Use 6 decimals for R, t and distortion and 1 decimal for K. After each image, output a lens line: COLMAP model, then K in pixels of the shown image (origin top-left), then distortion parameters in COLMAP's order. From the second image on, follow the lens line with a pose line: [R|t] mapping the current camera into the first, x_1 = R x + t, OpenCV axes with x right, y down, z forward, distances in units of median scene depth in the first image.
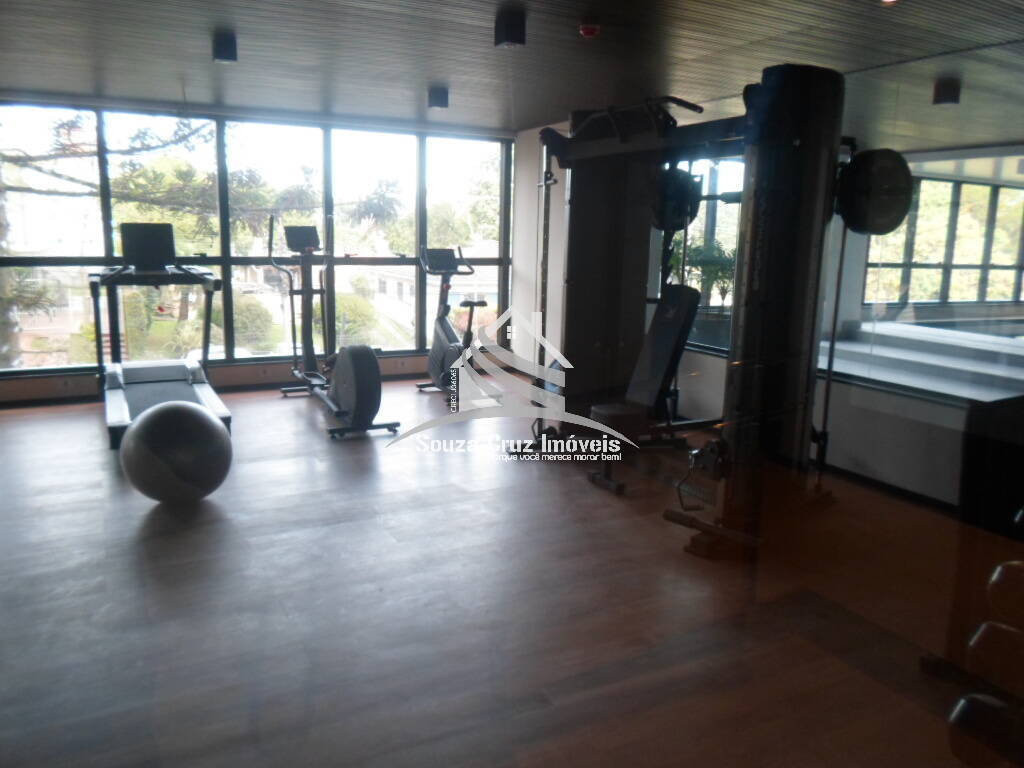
lens RADIAL K [[782.4, 0, 509.1], [0, 782.4, 377.5], [0, 0, 1]] dist [-0.018528, -0.005176]
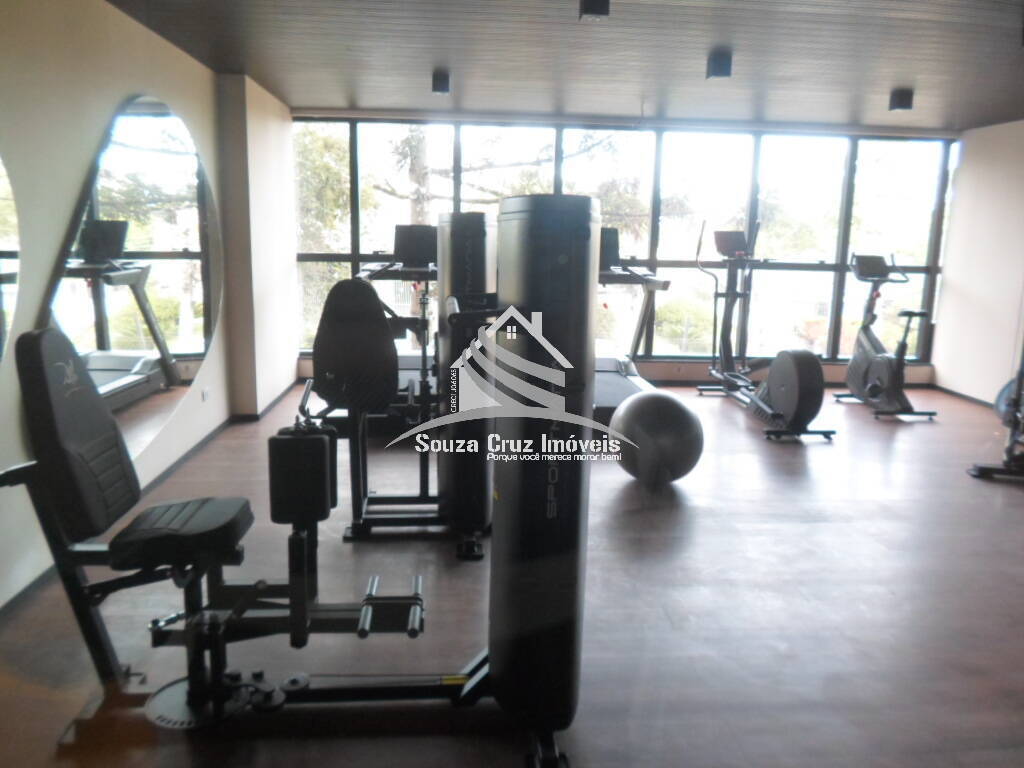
lens RADIAL K [[782.8, 0, 508.8], [0, 782.8, 372.1], [0, 0, 1]] dist [-0.016974, -0.004782]
pose [[0.916970, 0.072856, -0.392248, -0.116911], [-0.077460, 0.996987, 0.004098, 0.010047], [0.391364, 0.026626, 0.919851, -0.058363]]
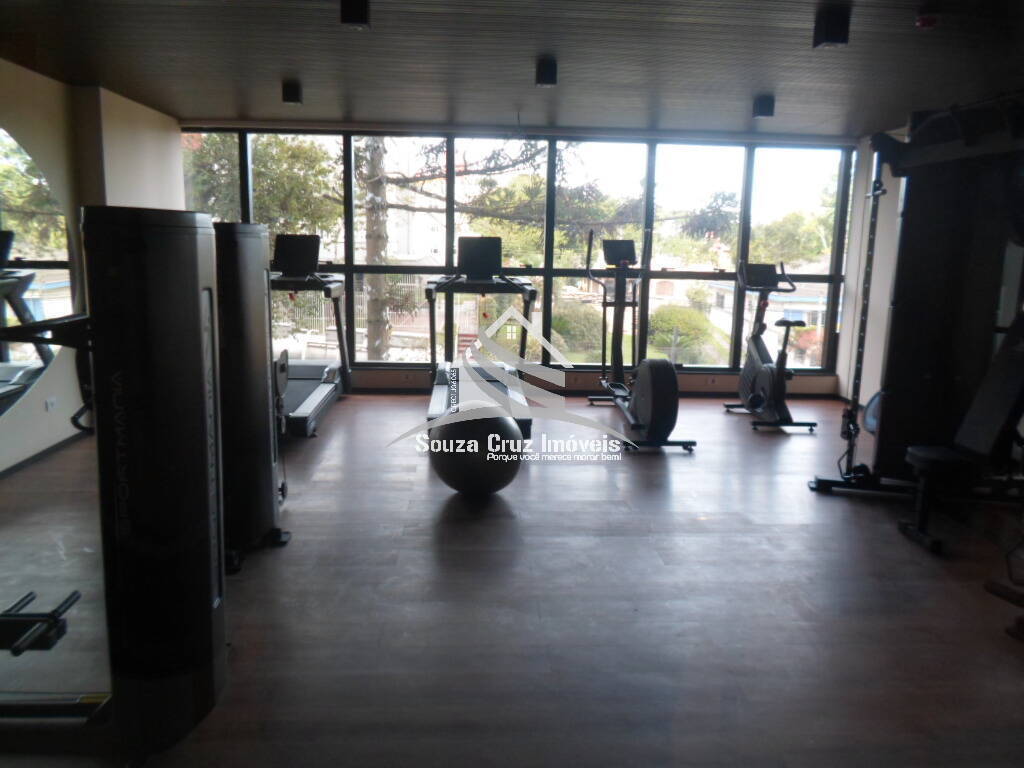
lens RADIAL K [[782.8, 0, 508.8], [0, 782.8, 372.1], [0, 0, 1]] dist [-0.016974, -0.004782]
pose [[0.909501, 0.070804, -0.409628, 0.034411], [-0.080139, 0.996768, -0.005643, -0.003895], [0.407905, 0.037960, 0.912235, 0.013042]]
